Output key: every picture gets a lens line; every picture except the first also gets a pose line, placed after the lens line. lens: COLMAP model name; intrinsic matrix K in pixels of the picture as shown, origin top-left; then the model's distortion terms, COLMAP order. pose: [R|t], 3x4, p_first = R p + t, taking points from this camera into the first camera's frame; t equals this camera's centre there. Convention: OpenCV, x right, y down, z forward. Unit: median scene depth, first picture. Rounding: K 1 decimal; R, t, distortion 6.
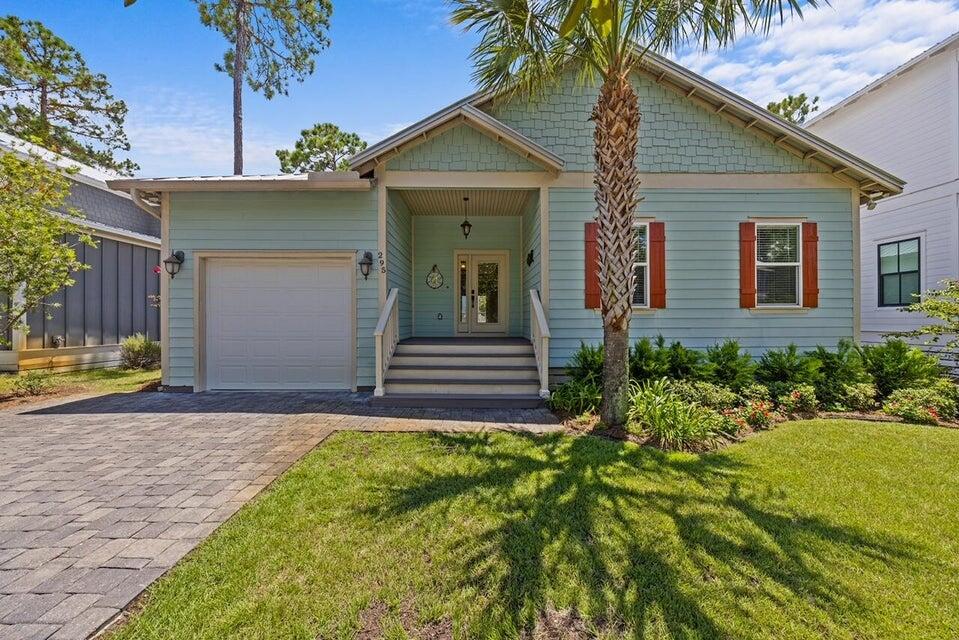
lens RADIAL K [[325.2, 0, 479.5], [0, 325.2, 320.0], [0, 0, 1]] dist [-0.005056, 0.000098]
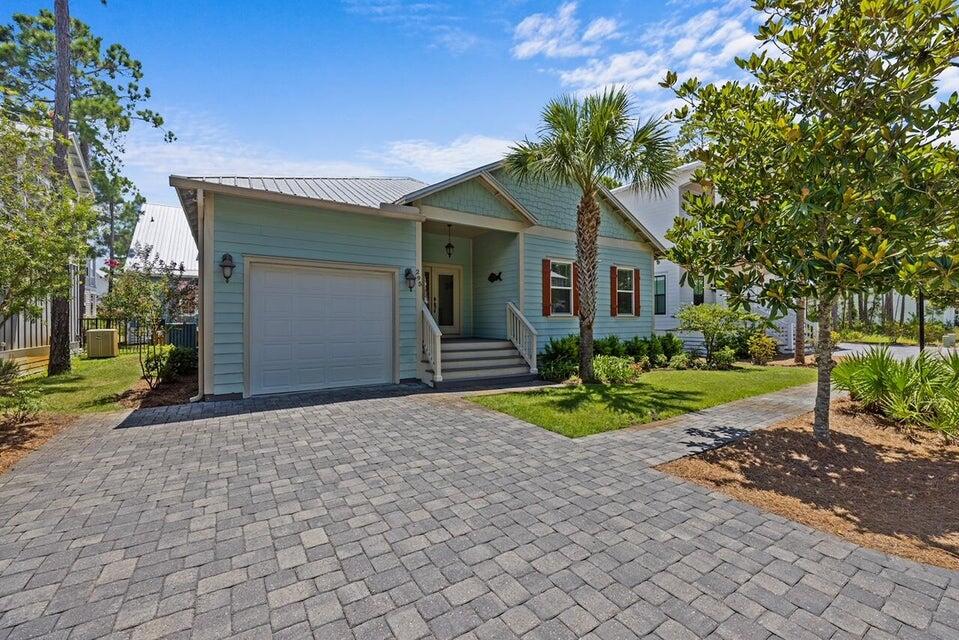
lens RADIAL K [[401.2, 0, 479.5], [0, 401.2, 320.0], [0, 0, 1]] dist [0.001163, 0.000024]
pose [[0.843434, 0.000260, 0.537233, -0.925859], [0.001614, 0.999994, -0.003017, -0.010874], [-0.537231, 0.003412, 0.843428, -0.417581]]
